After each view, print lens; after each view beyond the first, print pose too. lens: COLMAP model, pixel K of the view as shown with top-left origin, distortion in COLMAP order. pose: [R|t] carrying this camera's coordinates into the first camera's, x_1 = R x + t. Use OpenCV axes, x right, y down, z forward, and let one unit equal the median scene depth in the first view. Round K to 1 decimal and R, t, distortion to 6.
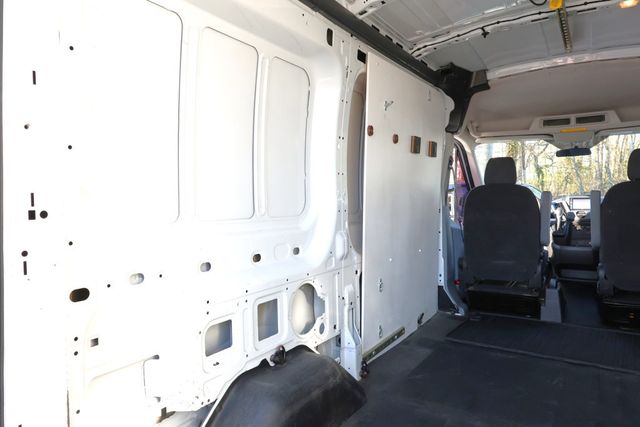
lens RADIAL K [[446.3, 0, 321.5], [0, 446.3, 210.9], [0, 0, 1]] dist [-0.006074, 0.005200]
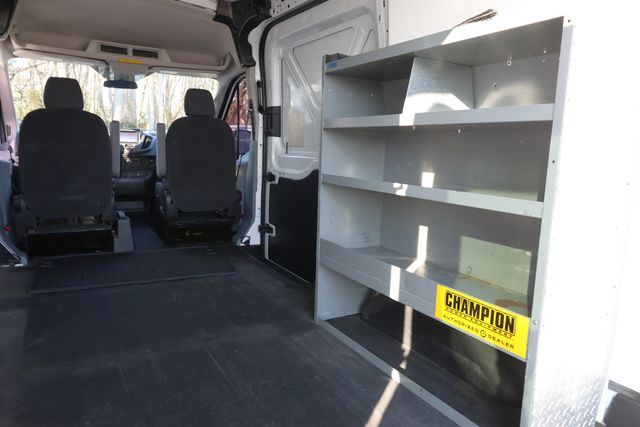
lens RADIAL K [[446.3, 0, 320.2], [0, 446.3, 211.3], [0, 0, 1]] dist [-0.006074, 0.005200]
pose [[0.464314, -0.104941, 0.879432, -0.177245], [-0.012127, 0.992109, 0.124789, 0.027013], [-0.885588, -0.068606, 0.459378, 0.154789]]
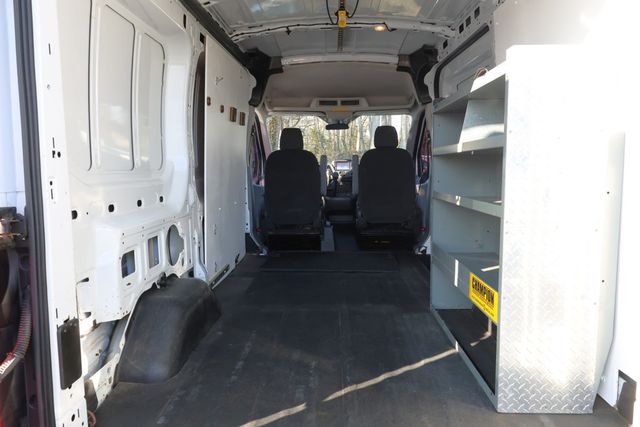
lens RADIAL K [[446.3, 0, 316.7], [0, 446.3, 211.0], [0, 0, 1]] dist [-0.006074, 0.005200]
pose [[0.868405, -0.048585, 0.493470, -0.198305], [0.015346, 0.997345, 0.071188, 0.029782], [-0.495619, -0.054247, 0.866845, -0.172503]]
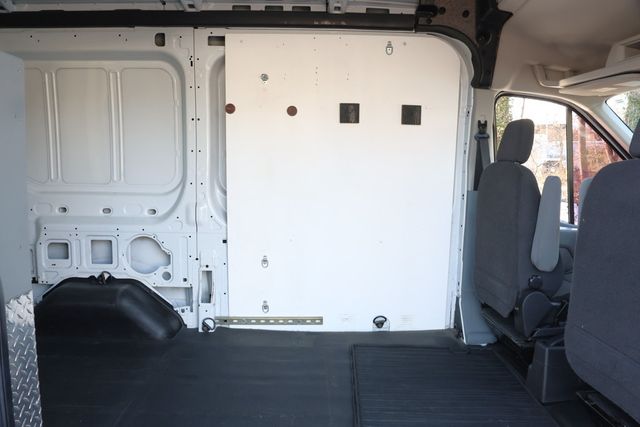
lens RADIAL K [[446.3, 0, 318.2], [0, 446.3, 213.1], [0, 0, 1]] dist [-0.006074, 0.005200]
pose [[0.532135, 0.113288, -0.839046, 0.906841], [-0.046778, 0.993428, 0.104465, -0.047163], [0.845367, -0.016341, 0.533937, 0.490119]]
